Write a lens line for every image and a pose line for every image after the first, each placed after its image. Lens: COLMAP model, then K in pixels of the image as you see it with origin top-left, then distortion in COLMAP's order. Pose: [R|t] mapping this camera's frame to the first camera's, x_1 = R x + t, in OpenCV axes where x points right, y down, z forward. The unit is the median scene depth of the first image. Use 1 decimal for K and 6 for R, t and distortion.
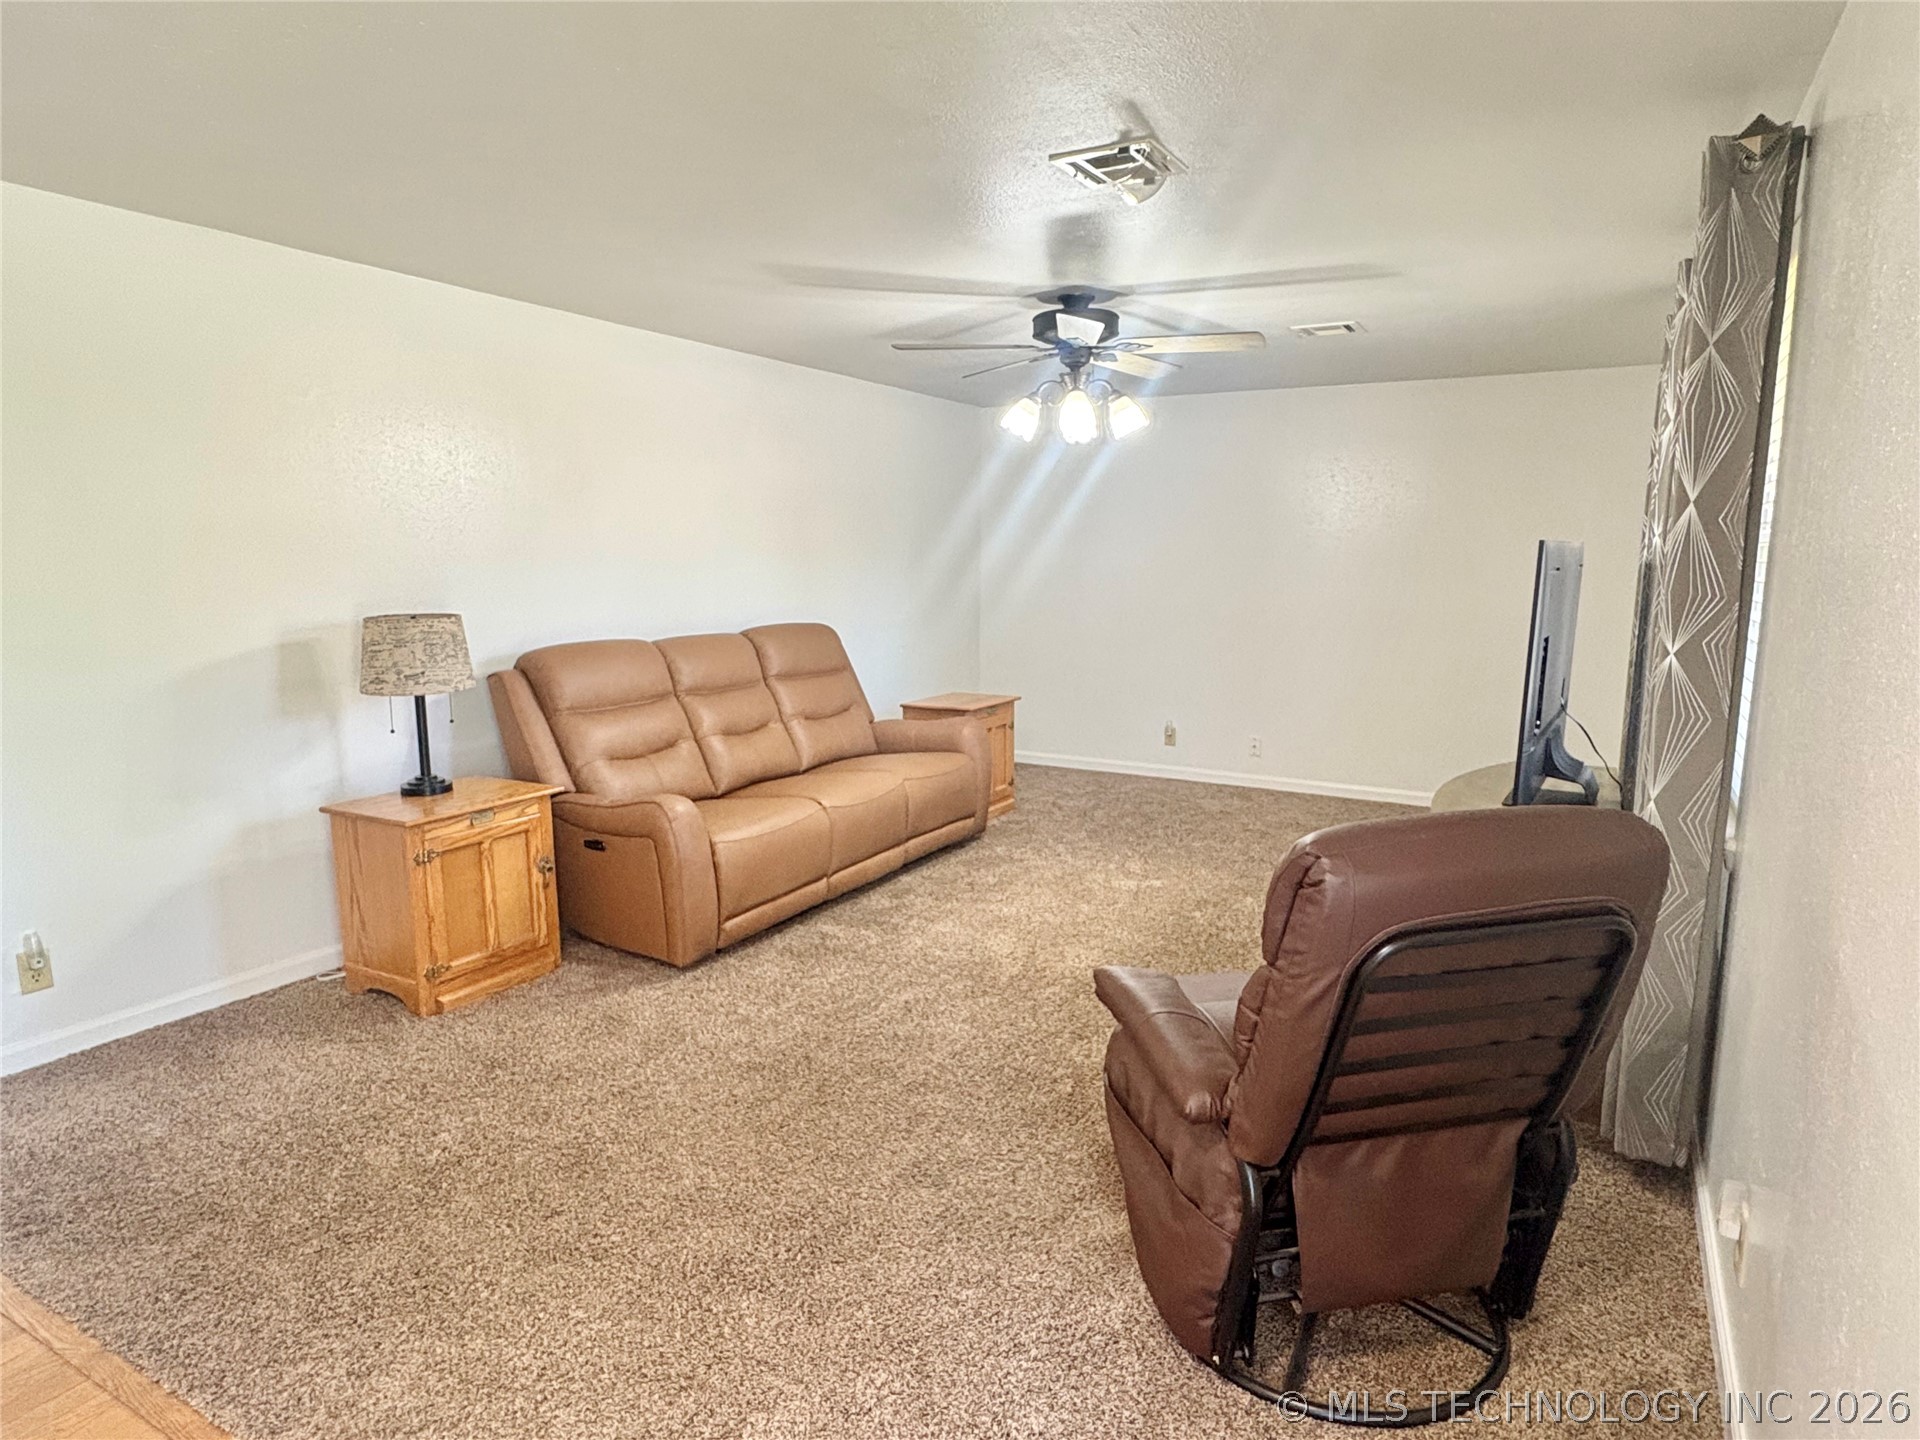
lens RADIAL K [[1135.6, 0, 961.1], [0, 1135.6, 723.1], [0, 0, 1]] dist [0.002550, -0.001864]
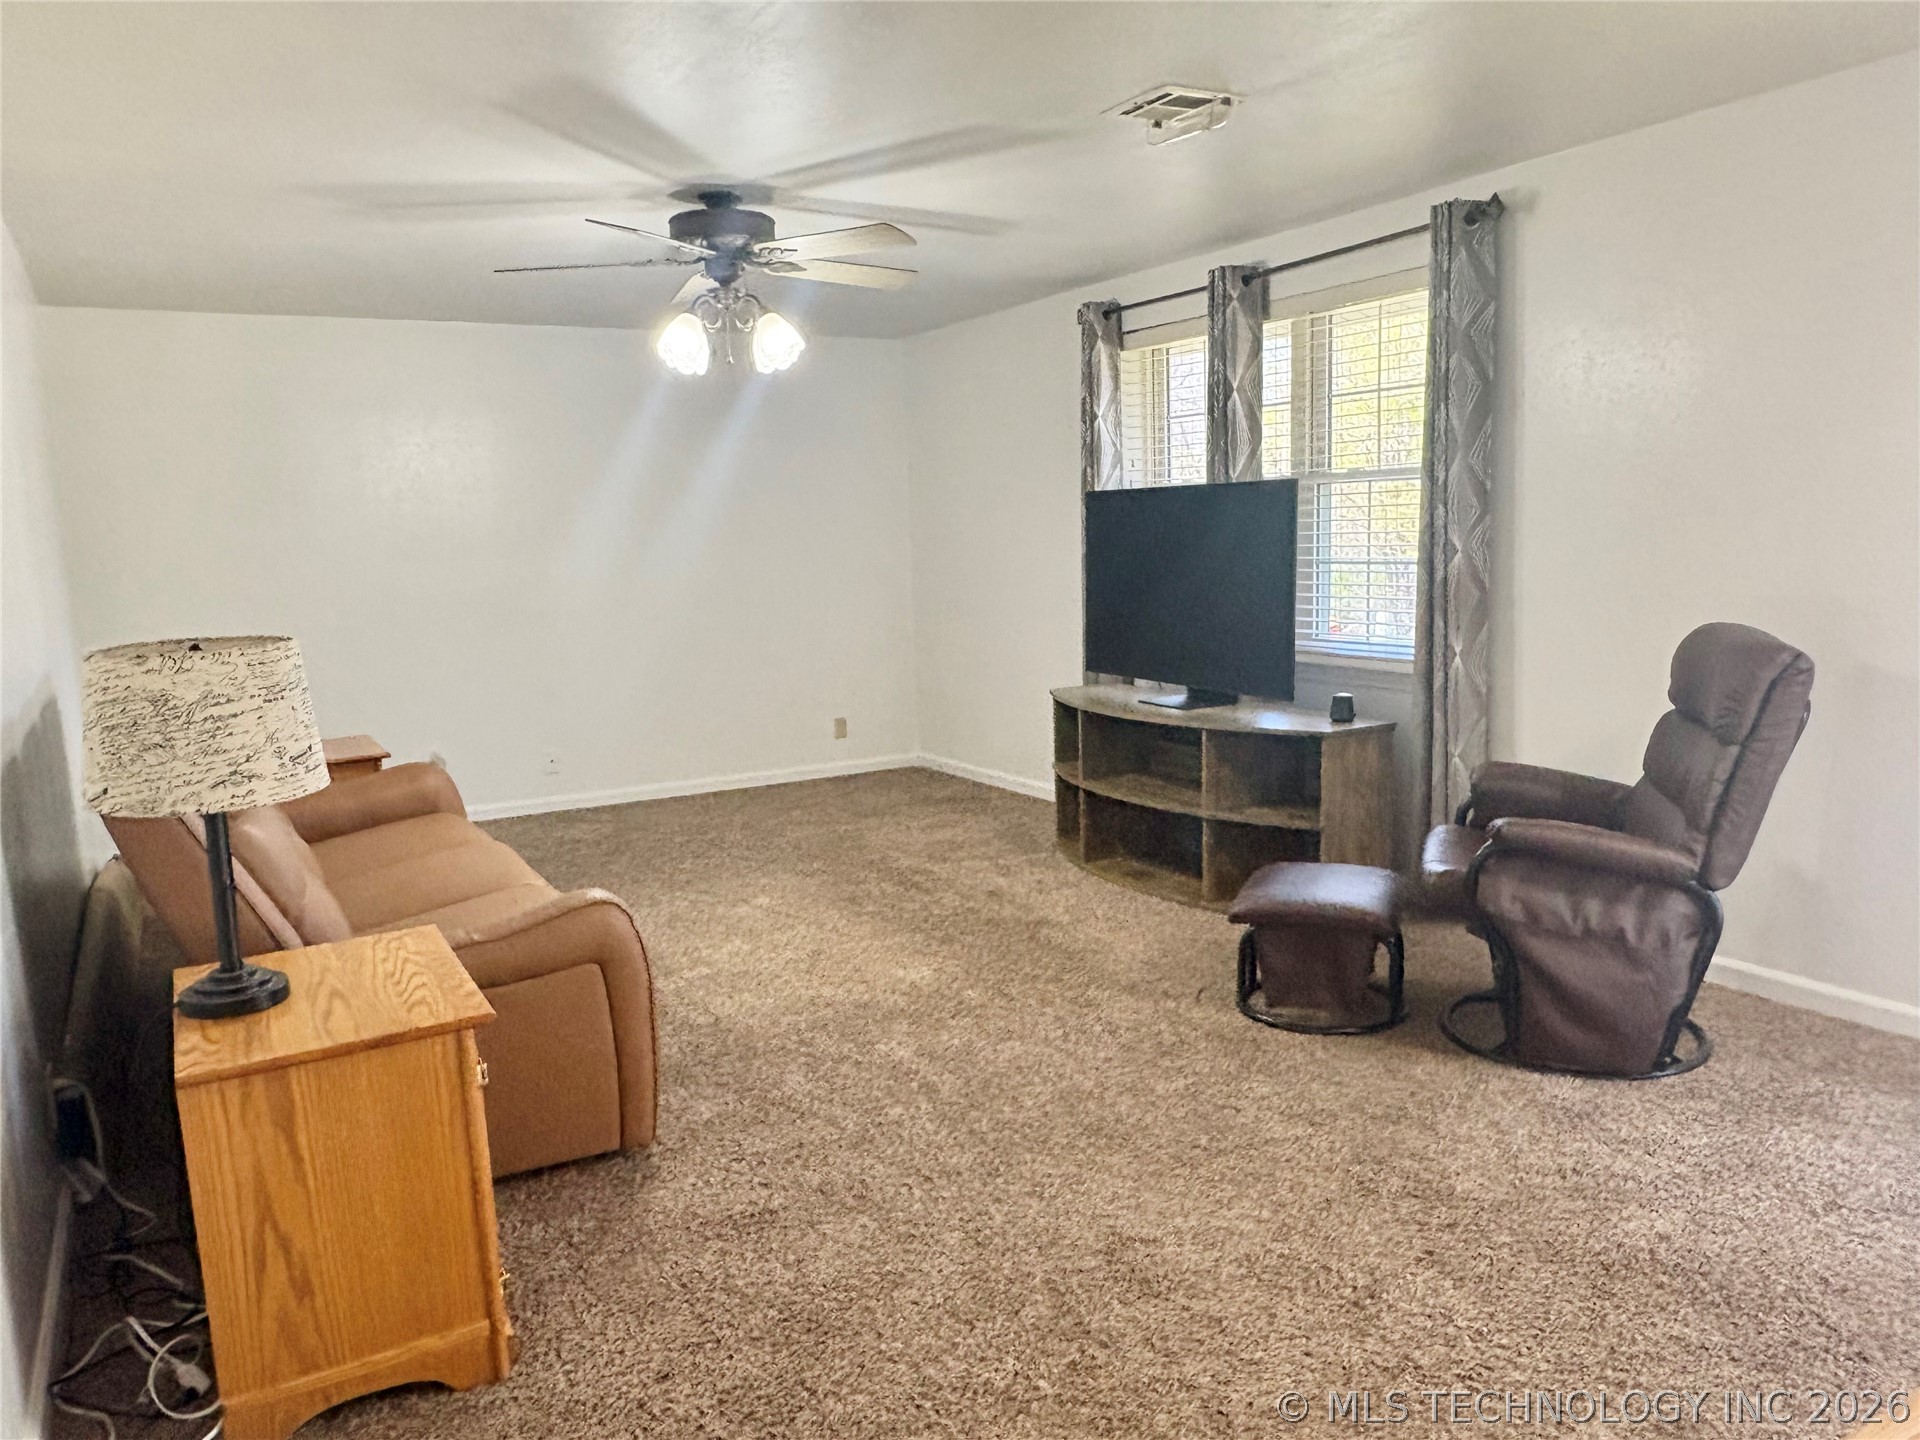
lens RADIAL K [[1385.5, 0, 961.6], [0, 1385.5, 723.1], [0, 0, 1]] dist [-0.000289, 0.000661]
pose [[0.509437, -0.144715, 0.848252, -0.837409], [0.167757, 0.983546, 0.067047, -0.047309], [-0.843997, 0.108144, 0.525332, 0.433778]]
